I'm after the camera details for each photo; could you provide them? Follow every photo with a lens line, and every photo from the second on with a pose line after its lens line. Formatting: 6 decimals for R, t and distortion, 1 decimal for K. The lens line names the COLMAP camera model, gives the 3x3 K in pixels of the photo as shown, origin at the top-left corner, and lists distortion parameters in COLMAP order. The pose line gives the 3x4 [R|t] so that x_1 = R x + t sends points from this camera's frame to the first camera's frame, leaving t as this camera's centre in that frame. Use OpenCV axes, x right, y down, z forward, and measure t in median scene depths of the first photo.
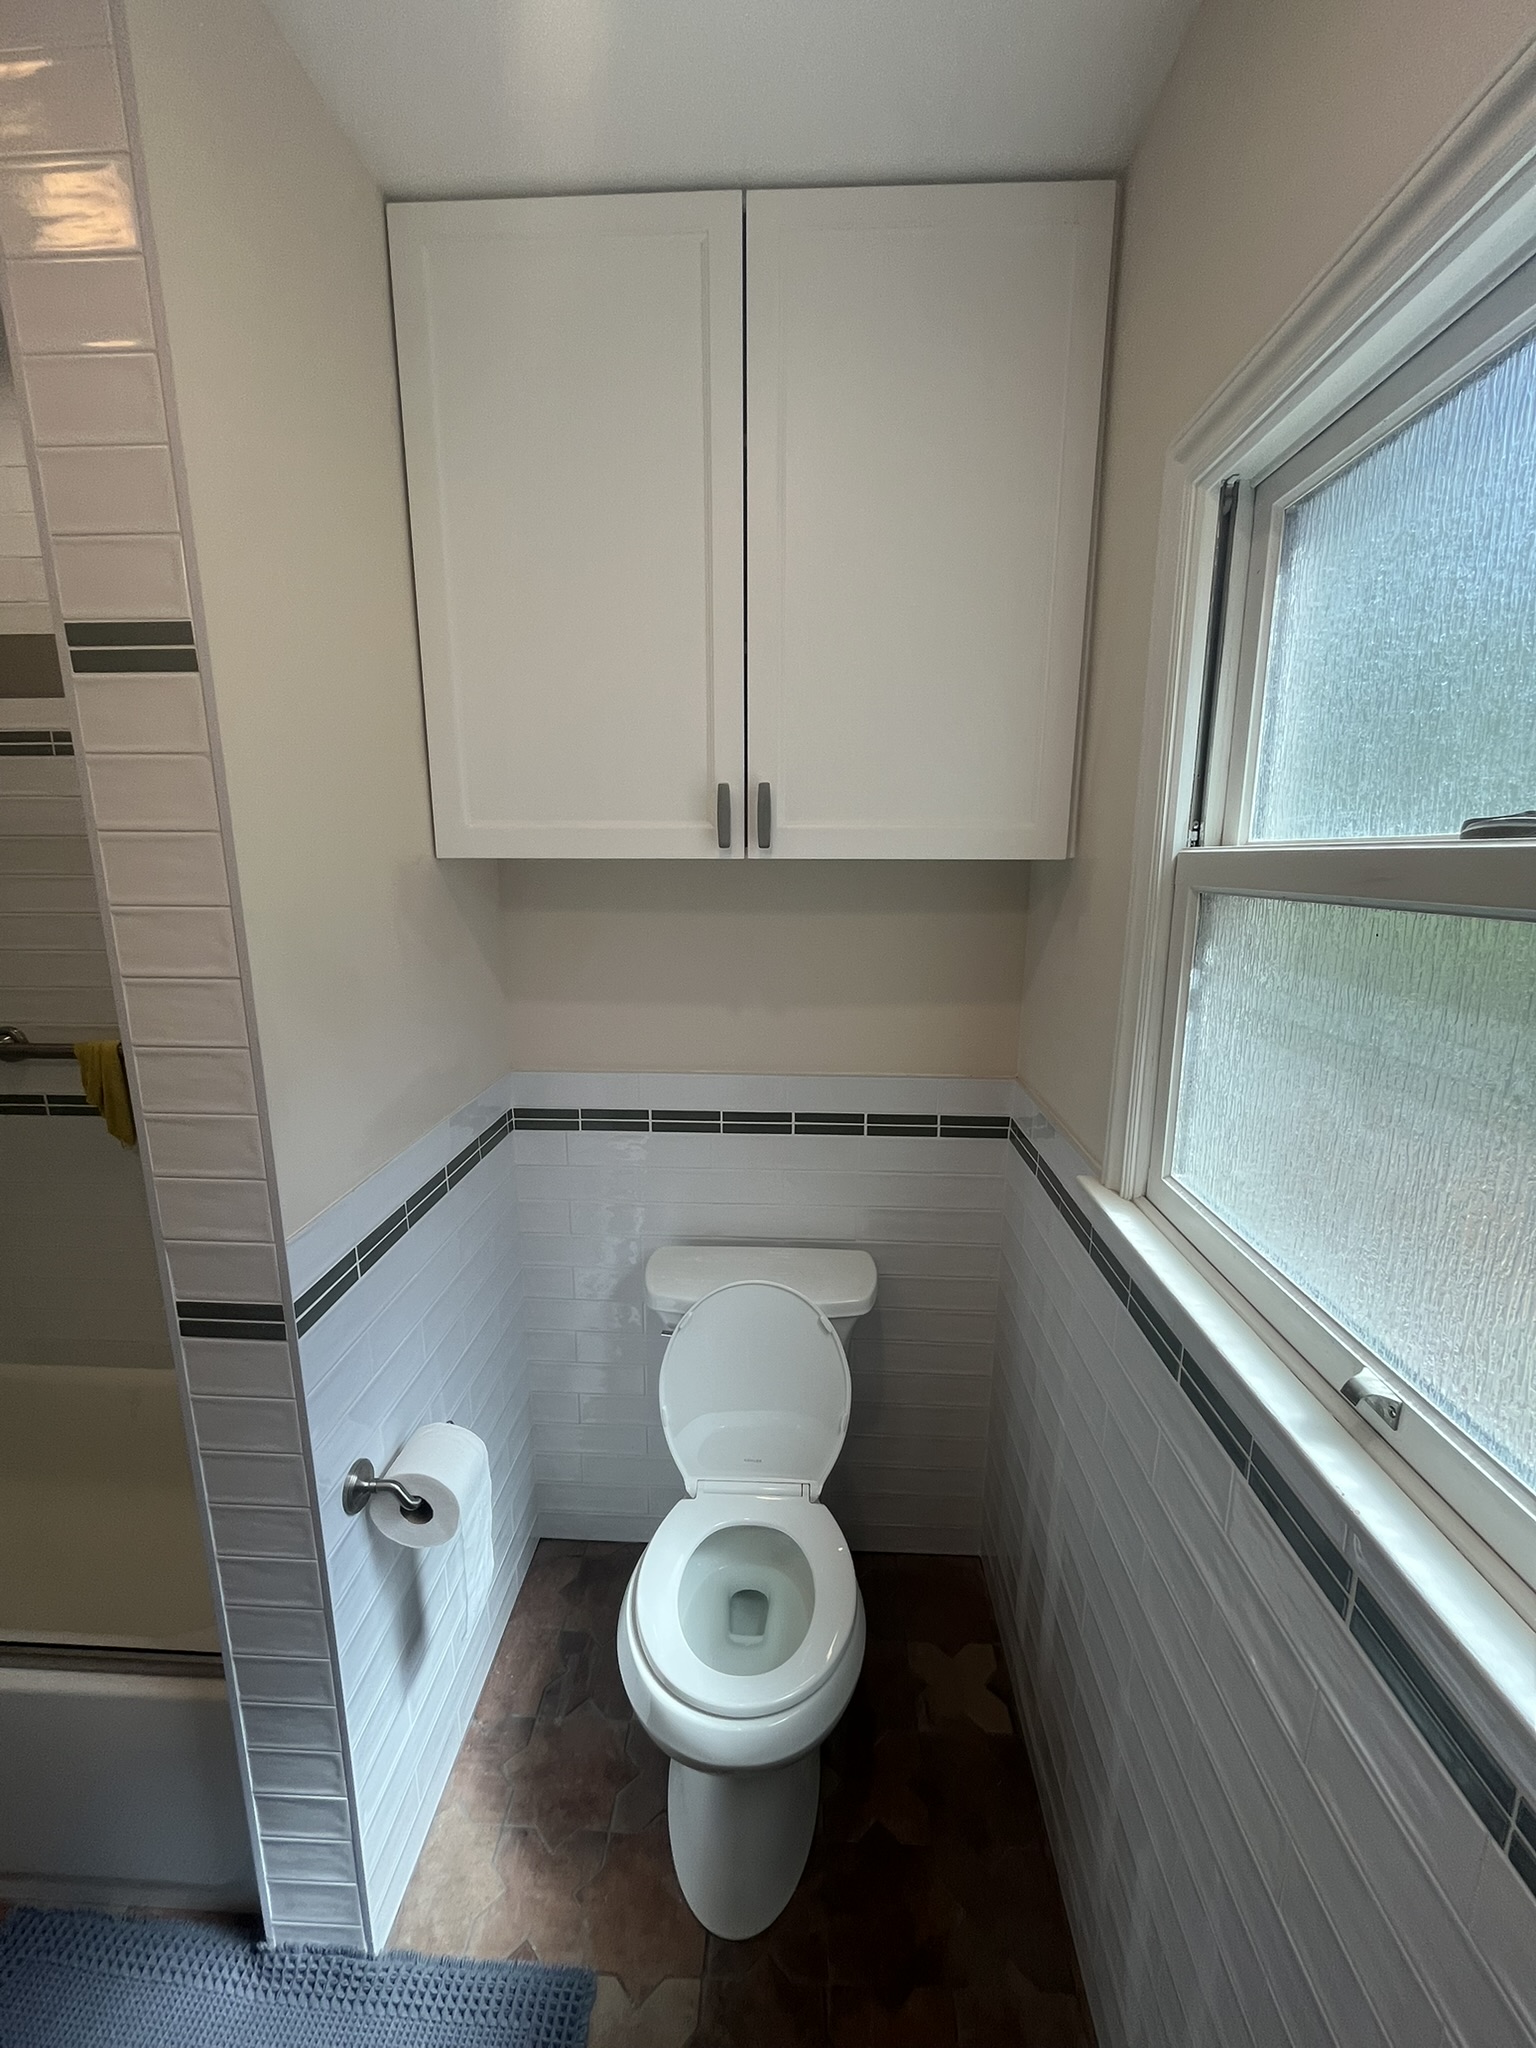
lens RADIAL K [[830.1, 0, 765.1], [0, 830.1, 1022.3], [0, 0, 1]] dist [-0.001896, -0.000091]
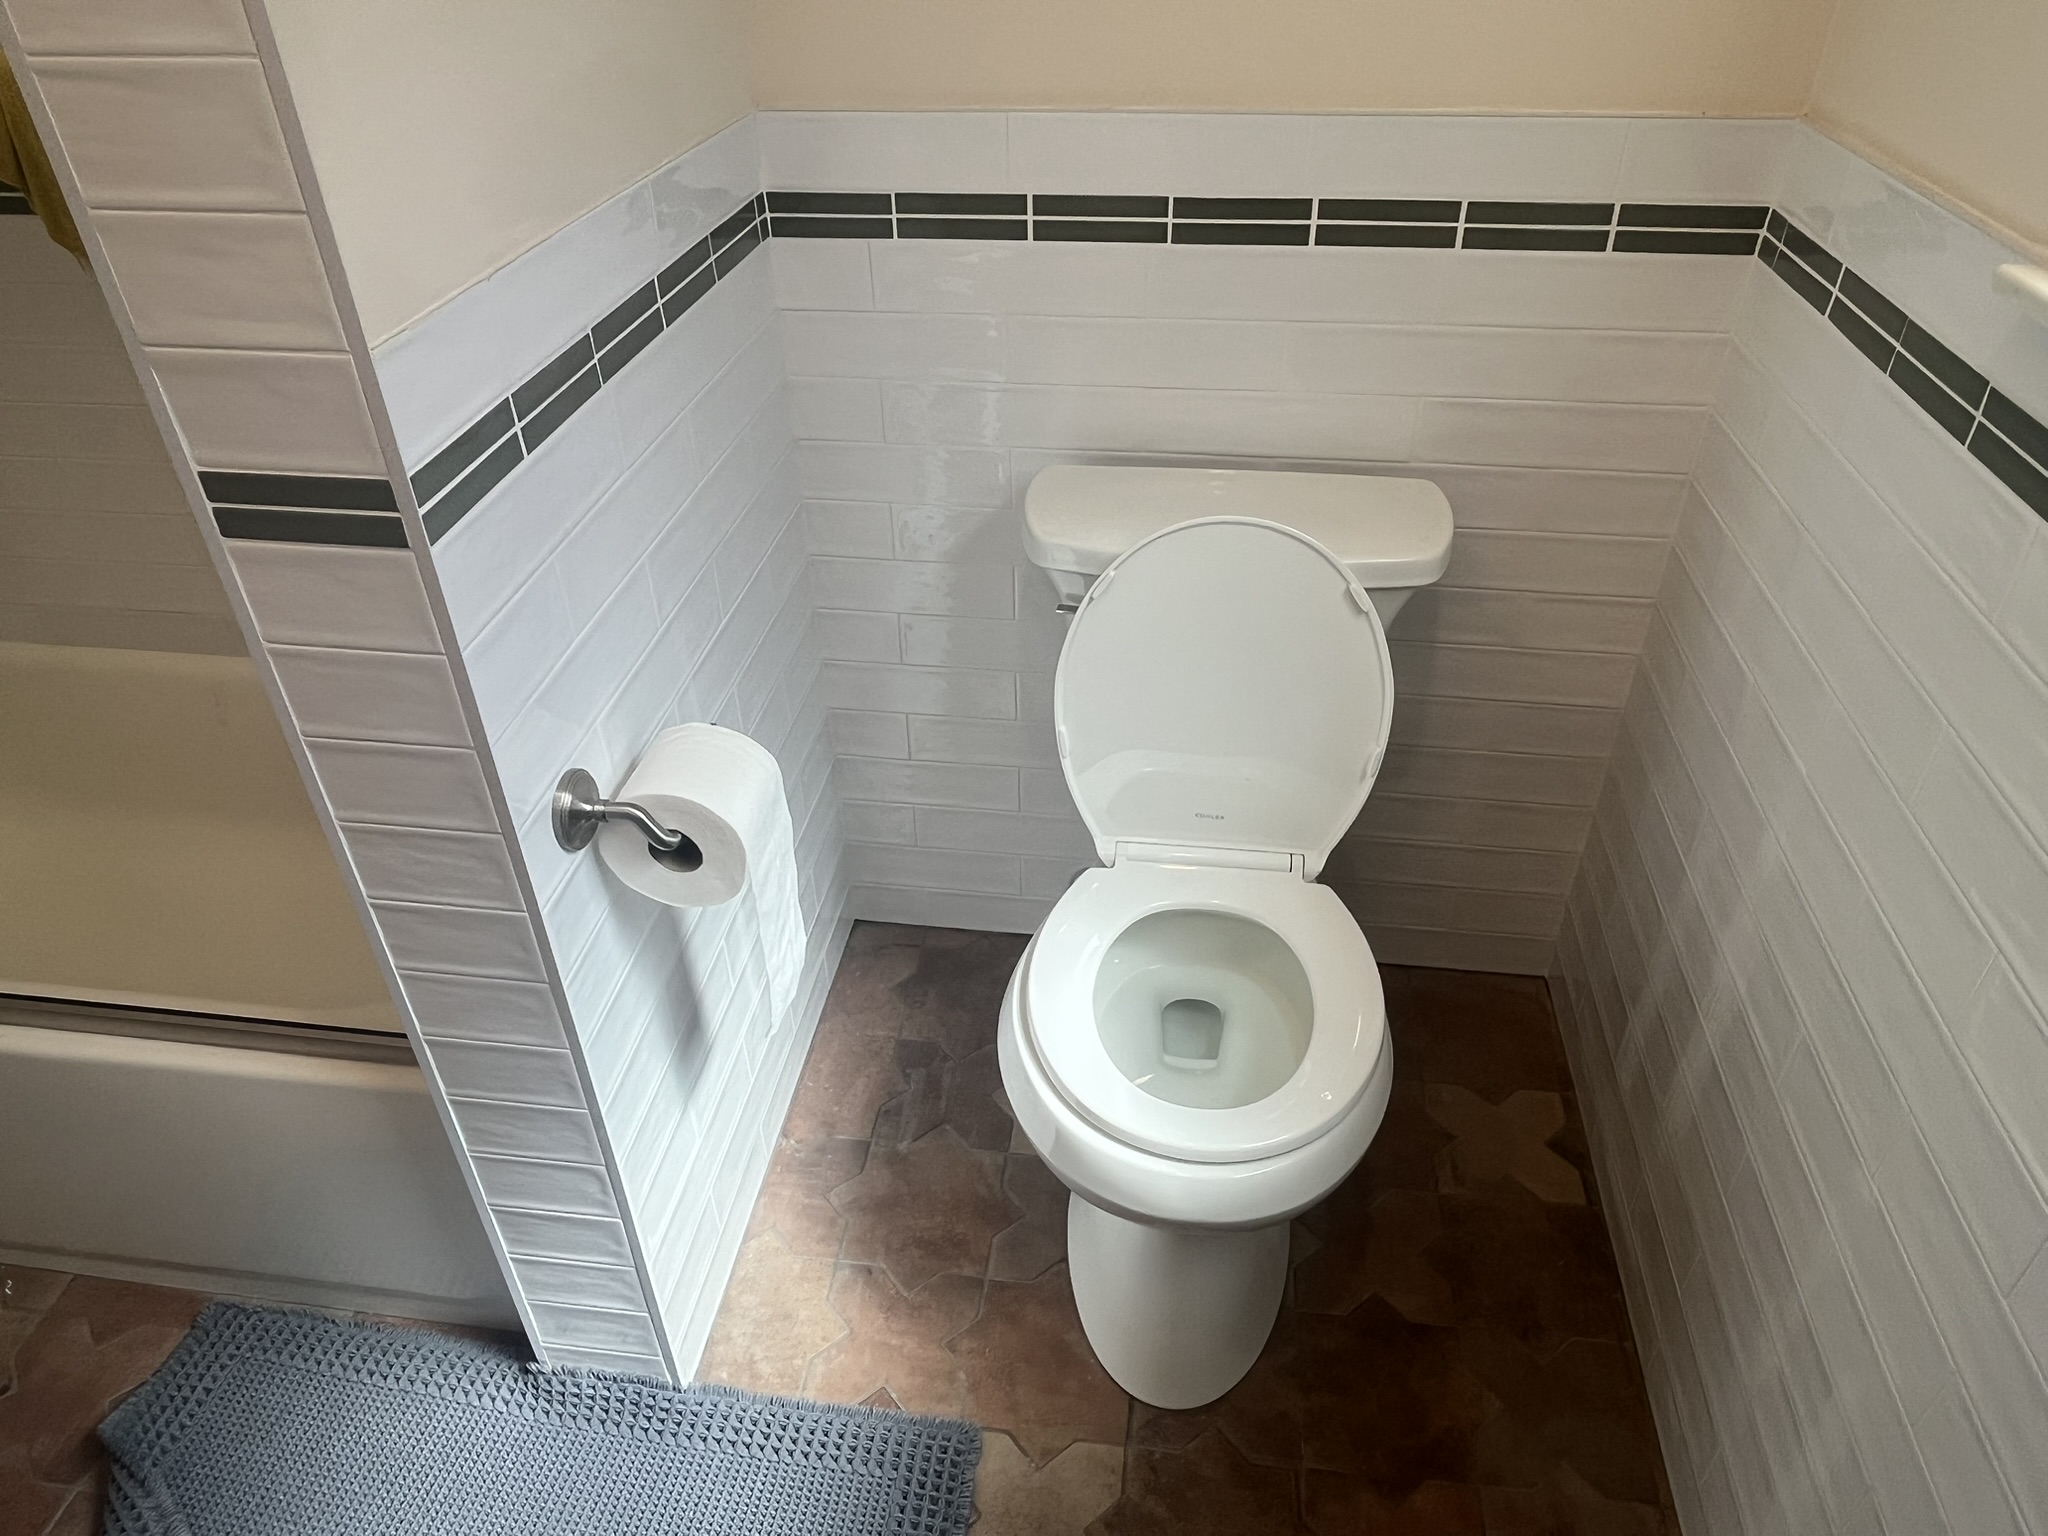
lens RADIAL K [[1346.9, 0, 1017.6], [0, 1346.9, 758.4], [0, 0, 1]] dist [-0.005135, 0.001771]
pose [[0.995205, 0.036320, -0.090819, -0.077007], [0.003255, 0.915692, 0.401868, 0.119177], [0.097758, -0.400237, 0.911183, 0.144435]]
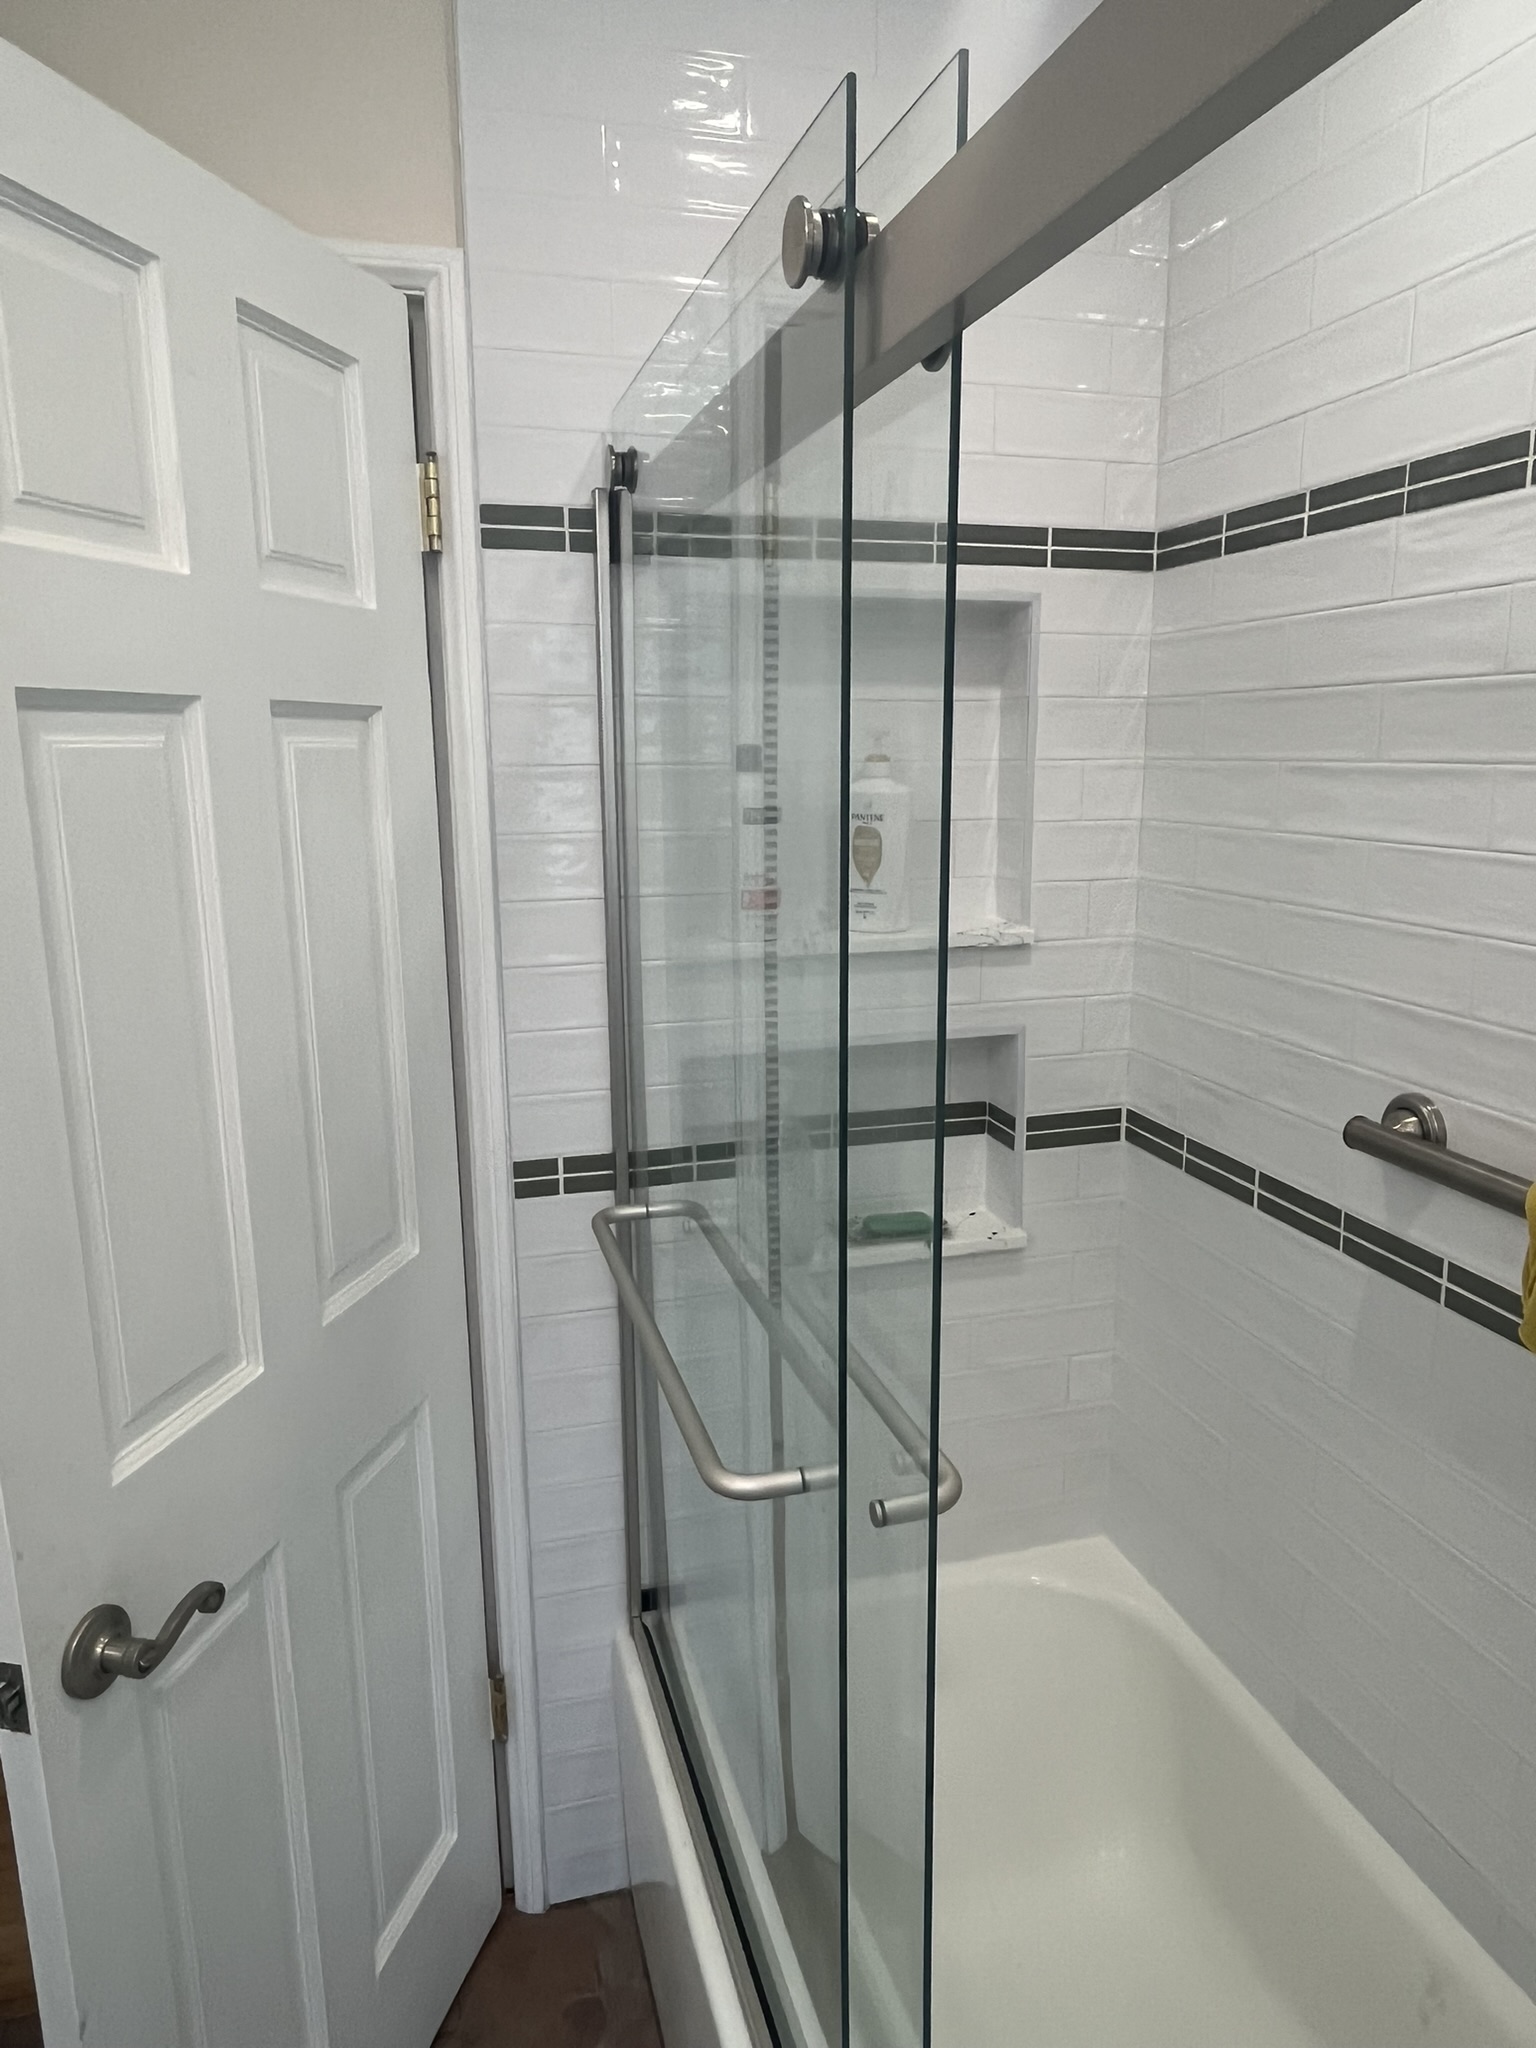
lens RADIAL K [[1346.9, 0, 776.6], [0, 1346.9, 1027.6], [0, 0, 1]] dist [-0.005135, 0.001771]
pose [[0.326899, 0.191583, -0.925437, -0.464703], [-0.189571, 0.972627, 0.134389, -0.085880], [0.925851, 0.131504, 0.354269, 0.535073]]
